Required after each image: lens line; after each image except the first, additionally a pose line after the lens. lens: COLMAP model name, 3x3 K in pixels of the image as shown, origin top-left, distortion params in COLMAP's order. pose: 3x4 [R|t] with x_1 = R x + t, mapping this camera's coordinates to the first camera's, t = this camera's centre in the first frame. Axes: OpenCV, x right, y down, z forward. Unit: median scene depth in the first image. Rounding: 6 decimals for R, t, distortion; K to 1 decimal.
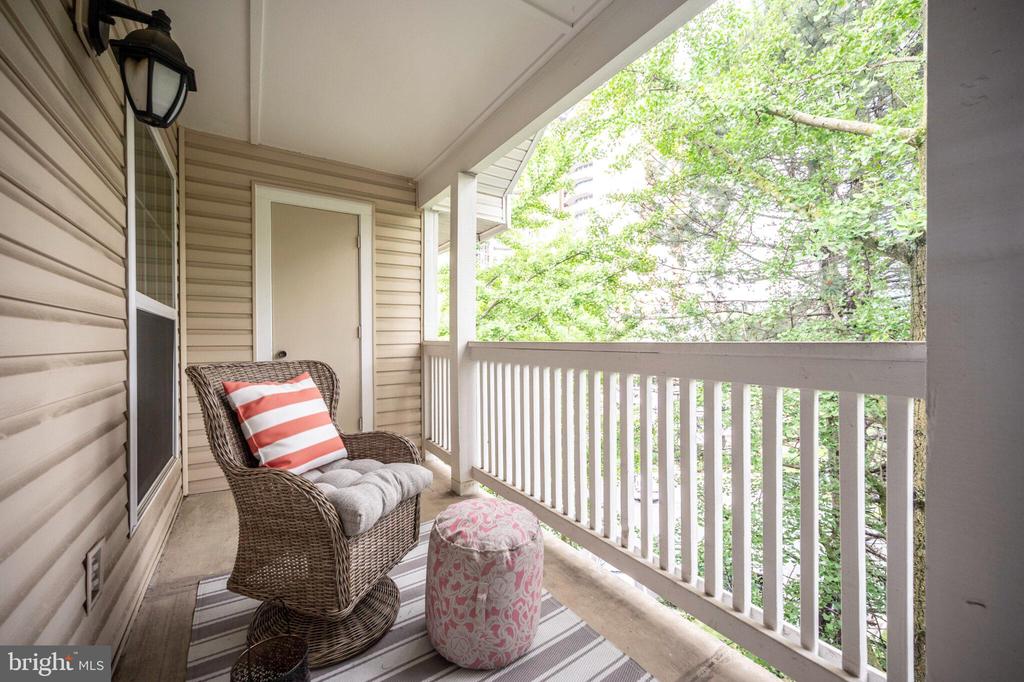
lens RADIAL K [[407.0, 0, 485.0], [0, 407.0, 333.4], [0, 0, 1]] dist [-0.001444, -0.000180]
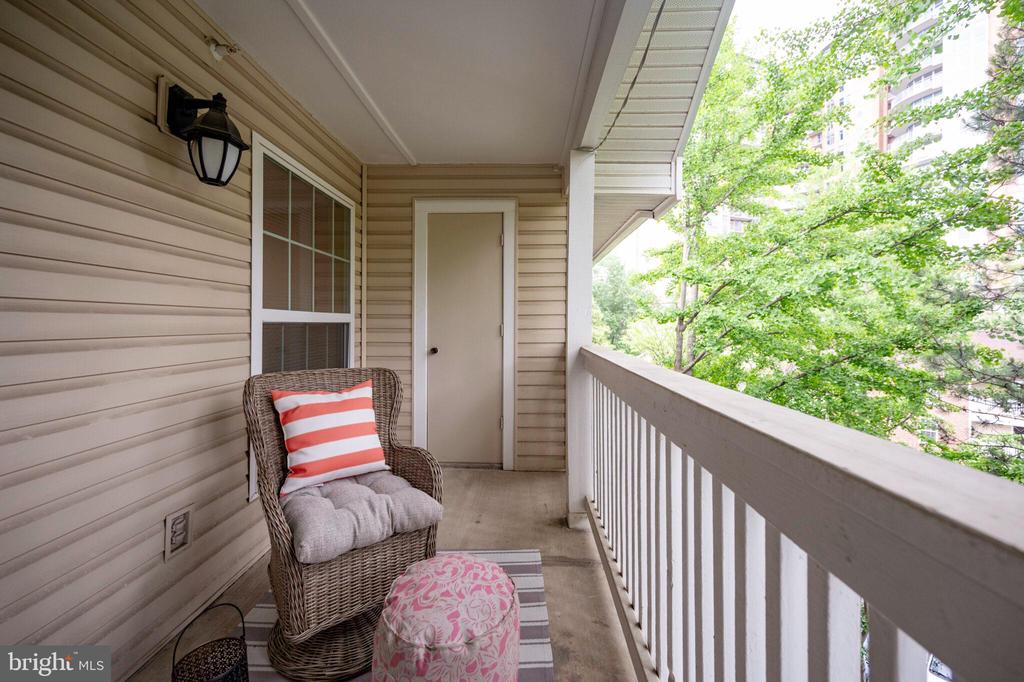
lens RADIAL K [[407.0, 0, 496.5], [0, 407.0, 315.5], [0, 0, 1]] dist [-0.001444, -0.000180]
pose [[0.834349, -0.005693, -0.551207, 0.254973], [0.006418, 0.999979, -0.000612, -0.043240], [0.551199, -0.003027, 0.834368, 0.178823]]
